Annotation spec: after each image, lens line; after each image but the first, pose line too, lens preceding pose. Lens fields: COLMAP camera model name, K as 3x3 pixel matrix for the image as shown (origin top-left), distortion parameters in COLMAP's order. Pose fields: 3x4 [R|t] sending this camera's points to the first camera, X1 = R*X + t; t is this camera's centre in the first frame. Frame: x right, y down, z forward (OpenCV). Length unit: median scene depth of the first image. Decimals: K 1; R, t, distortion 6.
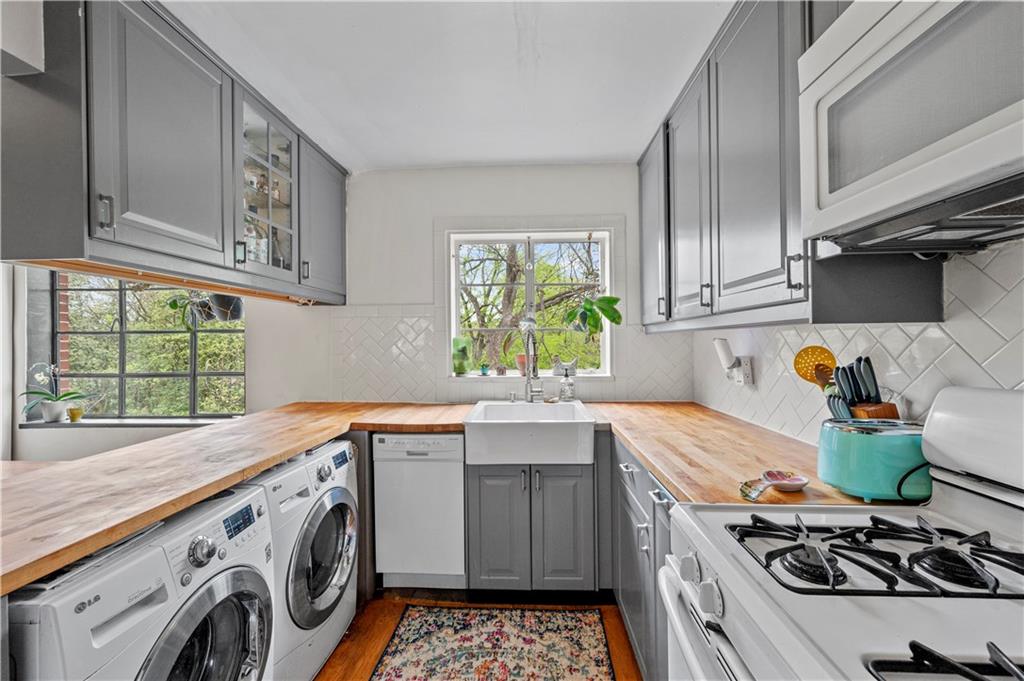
lens RADIAL K [[404.4, 0, 512.0], [0, 404.4, 340.5], [0, 0, 1]] dist [0.000703, 0.000041]
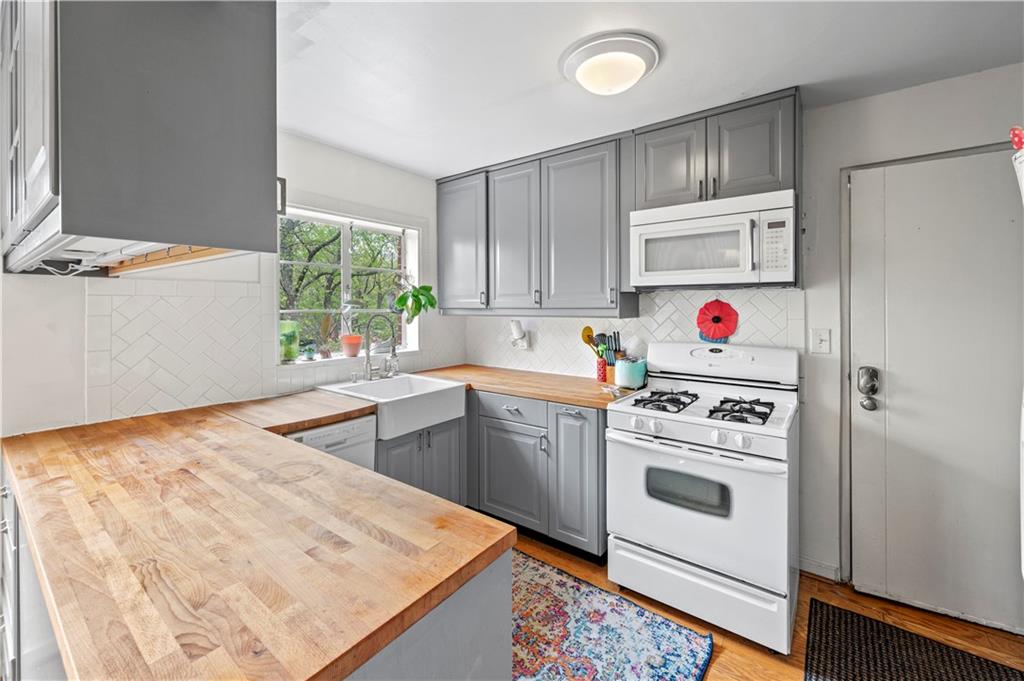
lens RADIAL K [[422.9, 0, 511.4], [0, 422.9, 307.8], [0, 0, 1]] dist [-0.000112, 0.000006]
pose [[0.567348, 0.003373, 0.823471, -0.860384], [-0.004686, 0.999989, -0.000867, -0.052878], [-0.823465, -0.003367, 0.567357, 0.070092]]
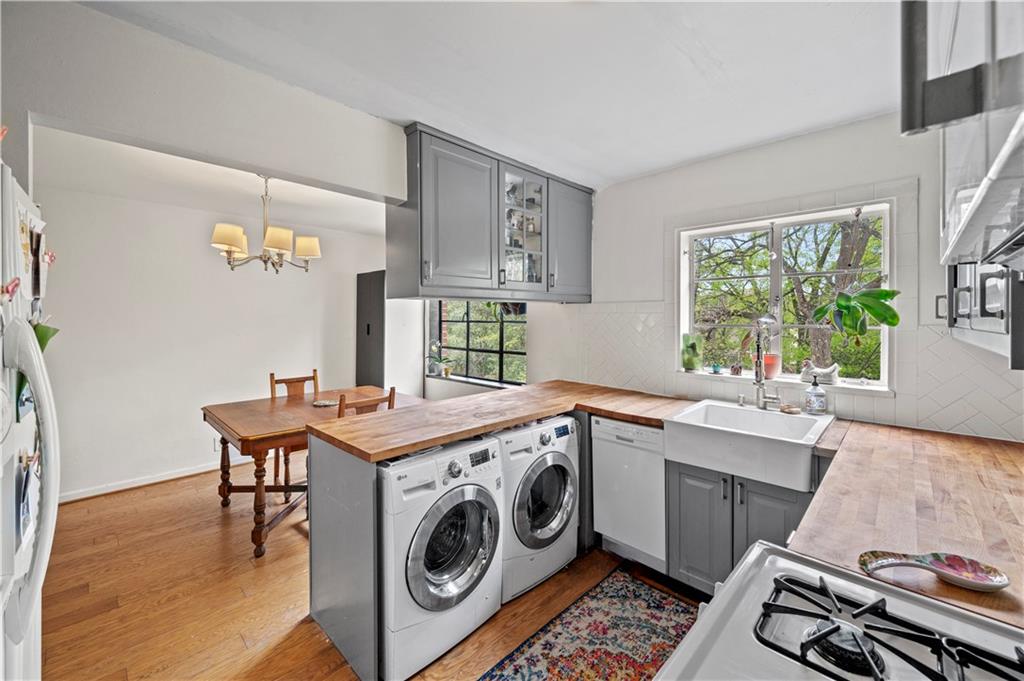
lens RADIAL K [[407.7, 0, 514.8], [0, 407.7, 319.7], [0, 0, 1]] dist [-0.000732, -0.000017]
pose [[0.750249, 0.012262, -0.661042, 0.296632], [-0.005815, 0.999912, 0.011949, -0.071026], [0.661130, -0.005121, 0.750254, -0.066956]]
